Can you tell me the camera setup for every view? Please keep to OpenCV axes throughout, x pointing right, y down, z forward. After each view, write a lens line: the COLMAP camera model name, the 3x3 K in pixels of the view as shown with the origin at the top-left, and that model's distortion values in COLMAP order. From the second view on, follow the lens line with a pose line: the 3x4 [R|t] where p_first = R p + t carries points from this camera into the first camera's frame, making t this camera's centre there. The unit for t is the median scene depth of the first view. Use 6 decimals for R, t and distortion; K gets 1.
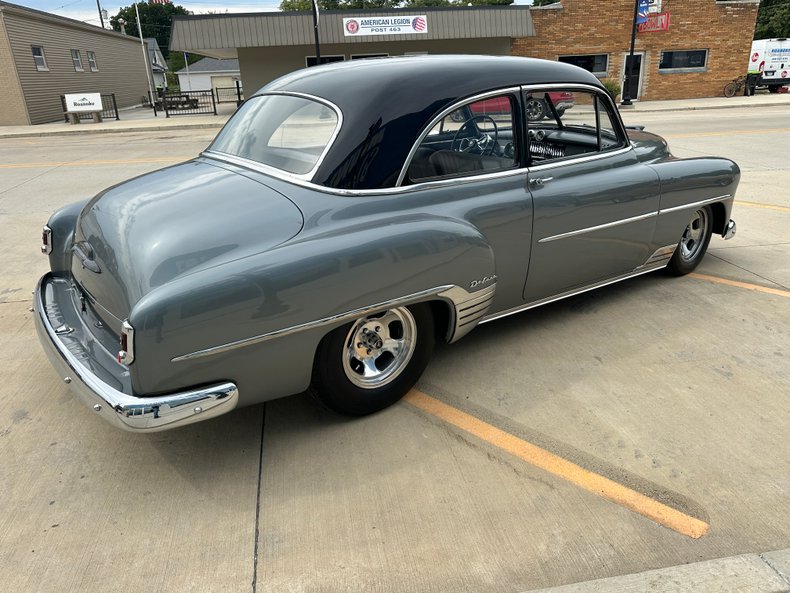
lens RADIAL K [[577.5, 0, 398.0], [0, 577.5, 294.8], [0, 0, 1]] dist [0.003686, -0.009515]
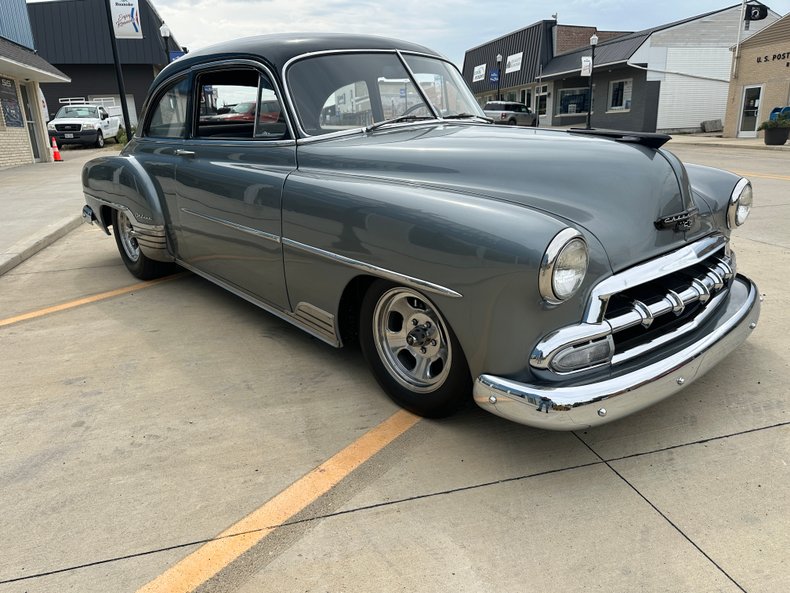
lens RADIAL K [[567.3, 0, 395.0], [0, 567.3, 296.5], [0, 0, 1]] dist [0.006103, -0.011485]
pose [[0.070642, 0.314818, -0.946520, 1.092176], [-0.338111, 0.900274, 0.274202, -0.303822], [0.938451, 0.300659, 0.170040, 1.009827]]
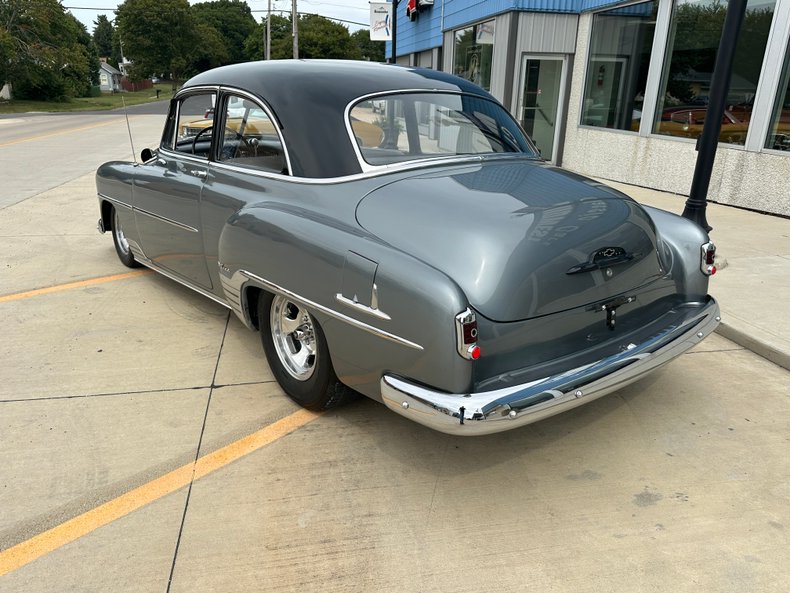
lens RADIAL K [[577.5, 0, 398.0], [0, 577.5, 294.8], [0, 0, 1]] dist [0.003686, -0.009515]
pose [[-0.022026, -0.295094, 0.955214, -0.927971], [0.351626, 0.892115, 0.283709, -0.257448], [-0.935881, 0.342127, 0.084113, 0.825417]]
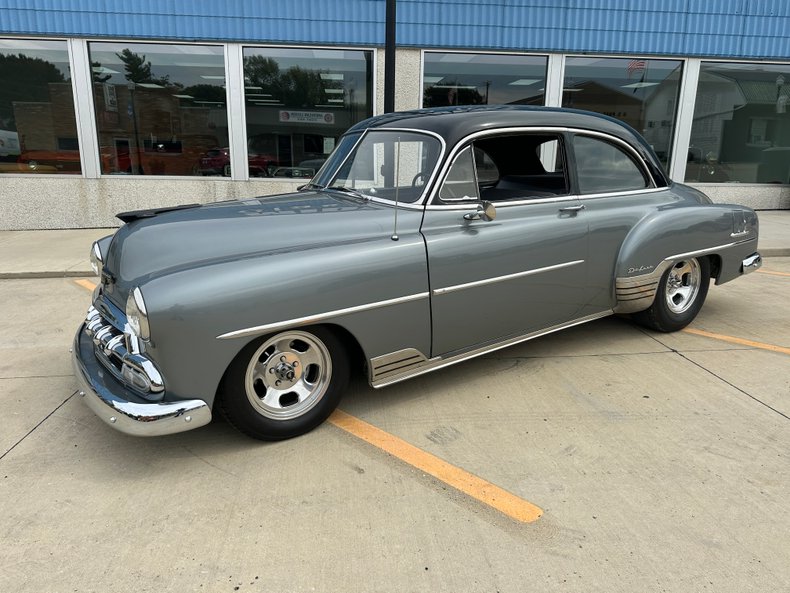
lens RADIAL K [[558.3, 0, 391.2], [0, 558.3, 294.1], [0, 0, 1]] dist [0.043733, -0.053978]
pose [[-0.994847, 0.002053, 0.101369, 0.134161], [0.060822, 0.812005, 0.580472, -0.690097], [-0.081121, 0.583646, -0.807946, 1.907672]]
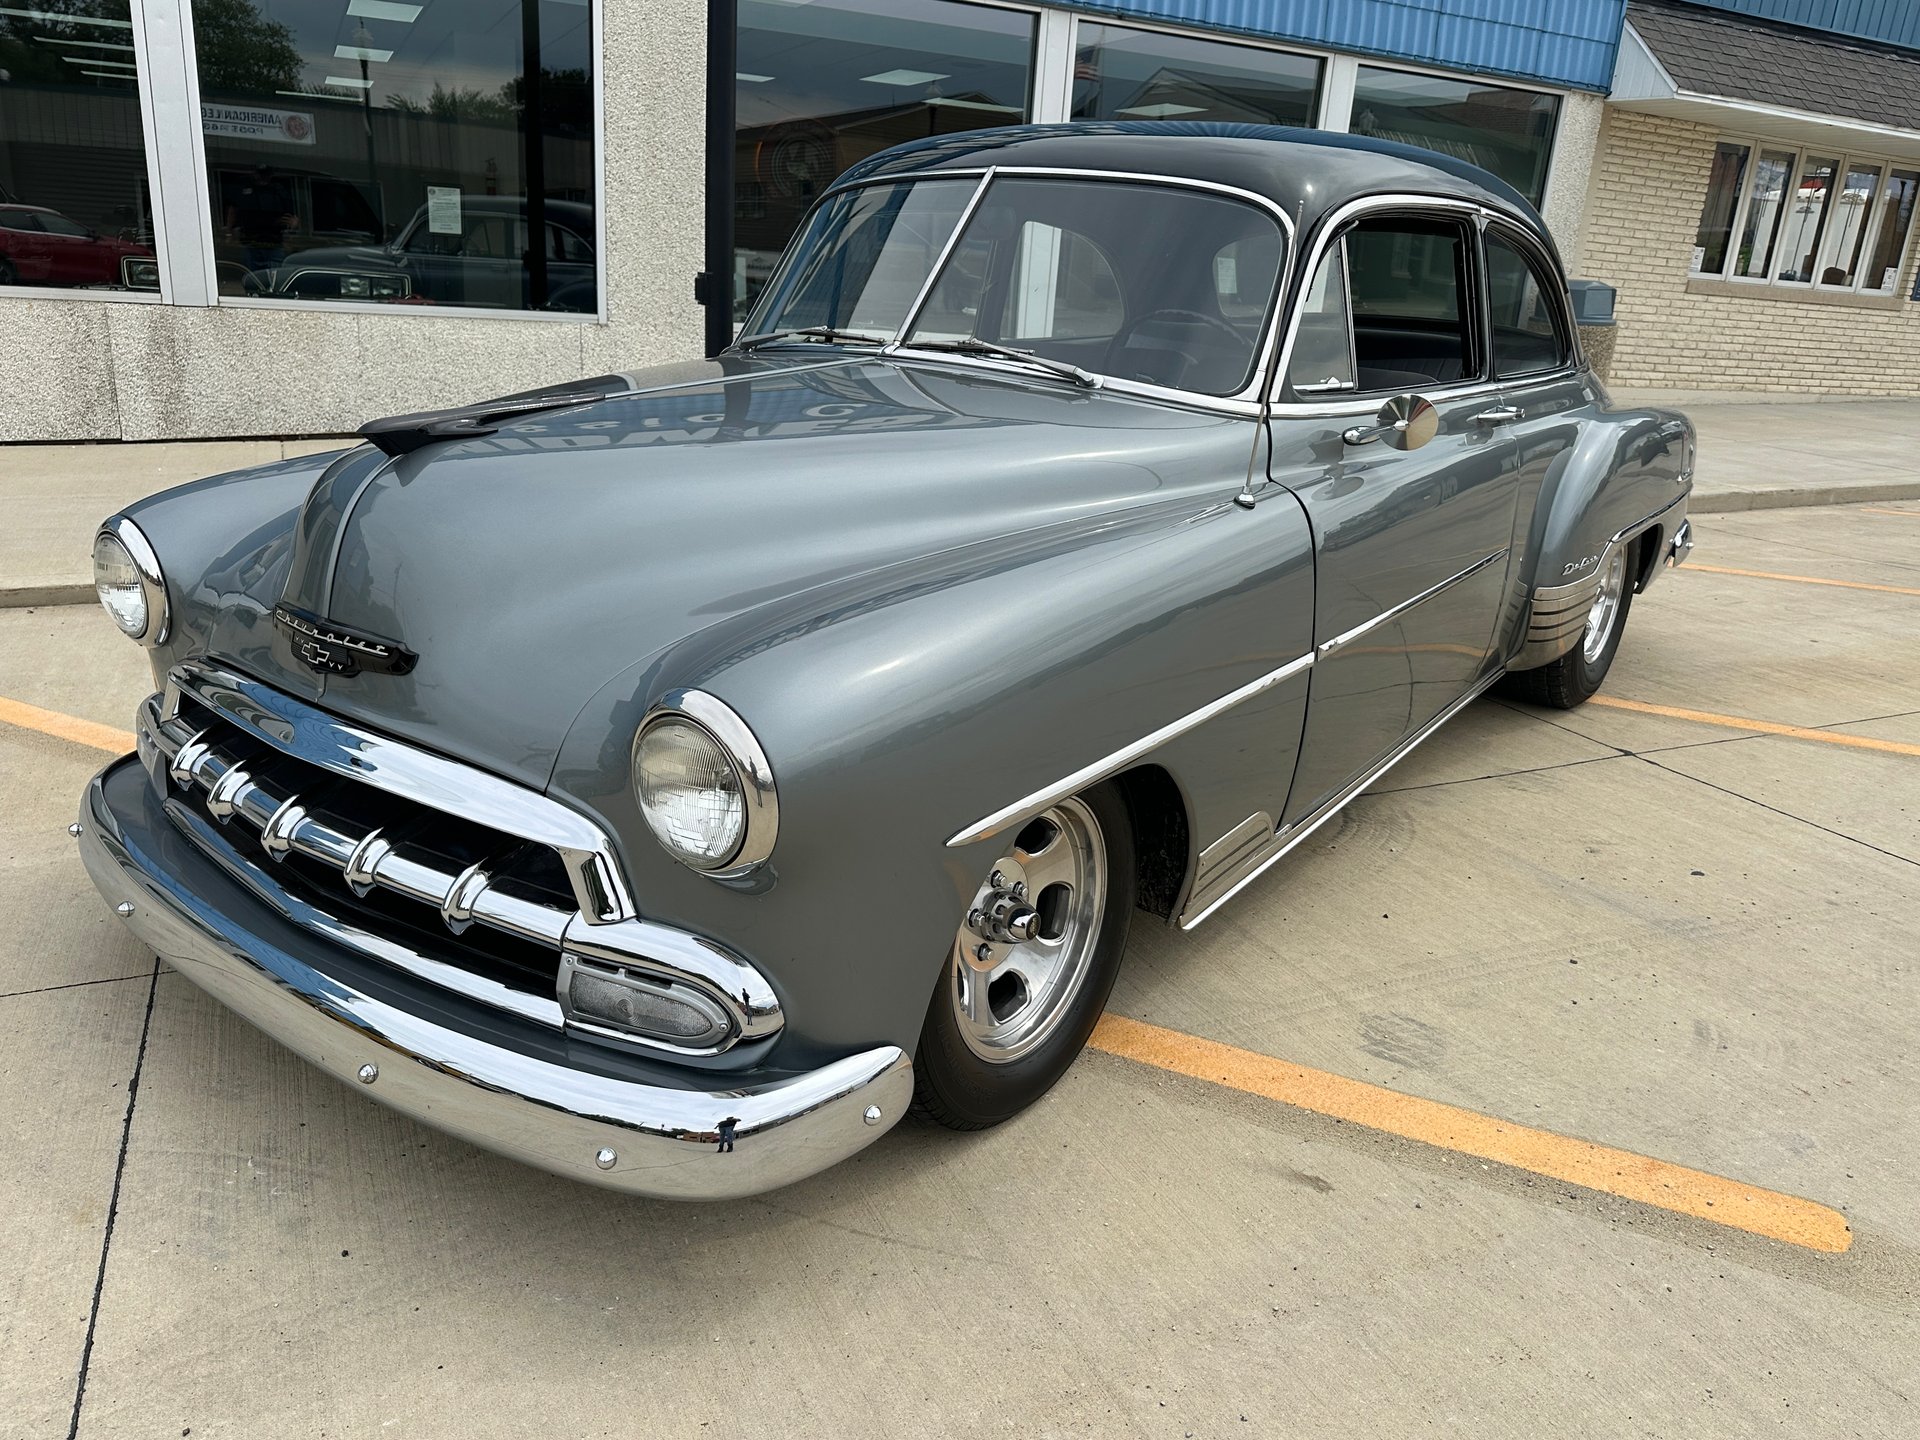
lens RADIAL K [[1371.2, 0, 941.6], [0, 1371.2, 727.4], [0, 0, 1]] dist [0.028528, -0.052119]
pose [[-0.971551, 0.057095, -0.229845, 0.472701], [-0.106506, 0.761495, 0.639360, -0.632250], [0.211530, 0.645651, -0.733751, 1.773172]]
